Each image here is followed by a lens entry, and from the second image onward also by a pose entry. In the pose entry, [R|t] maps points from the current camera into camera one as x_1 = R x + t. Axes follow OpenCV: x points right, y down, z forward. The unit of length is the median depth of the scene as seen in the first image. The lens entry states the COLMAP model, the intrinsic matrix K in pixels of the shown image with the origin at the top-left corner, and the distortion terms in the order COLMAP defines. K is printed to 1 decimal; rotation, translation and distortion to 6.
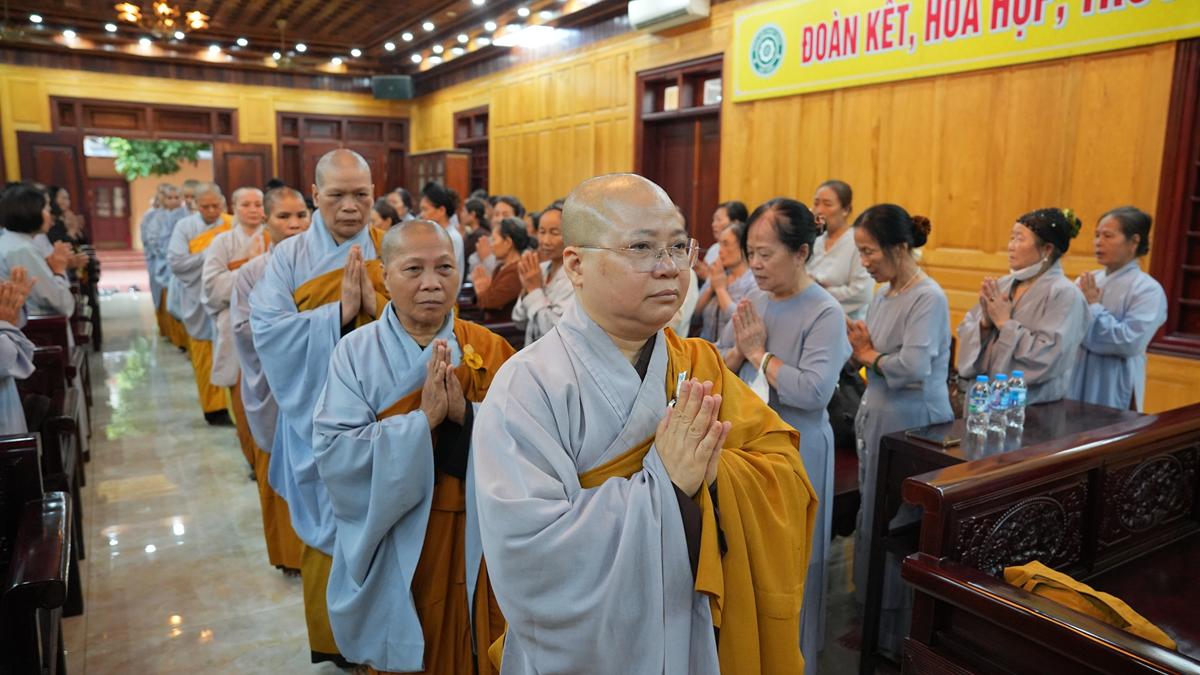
lens RADIAL K [[820.7, 0, 602.5], [0, 820.7, 341.2], [0, 0, 1]] dist [-0.100630, 0.084351]
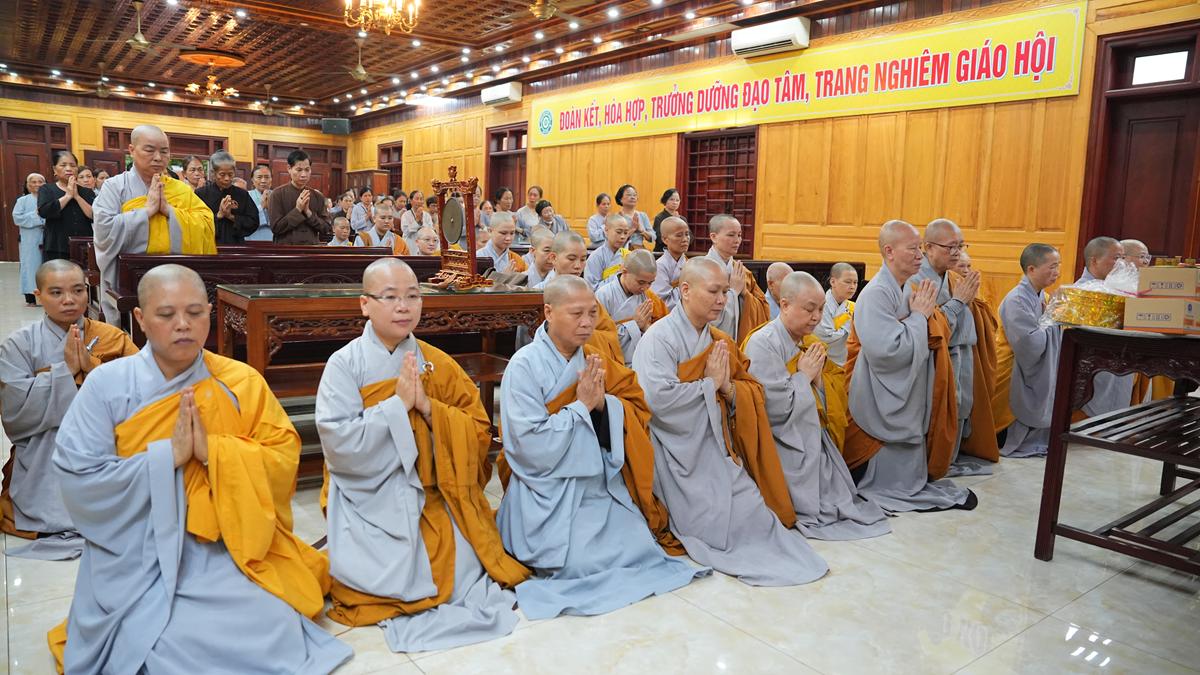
lens RADIAL K [[800.8, 0, 600.0], [0, 800.8, 337.5], [0, 0, 1]] dist [-0.104083, 0.080434]
pose [[0.994725, 0.004346, 0.102485, 0.082240], [-0.001623, 0.999644, -0.026643, 0.121924], [-0.102564, 0.026336, 0.994378, -0.527003]]
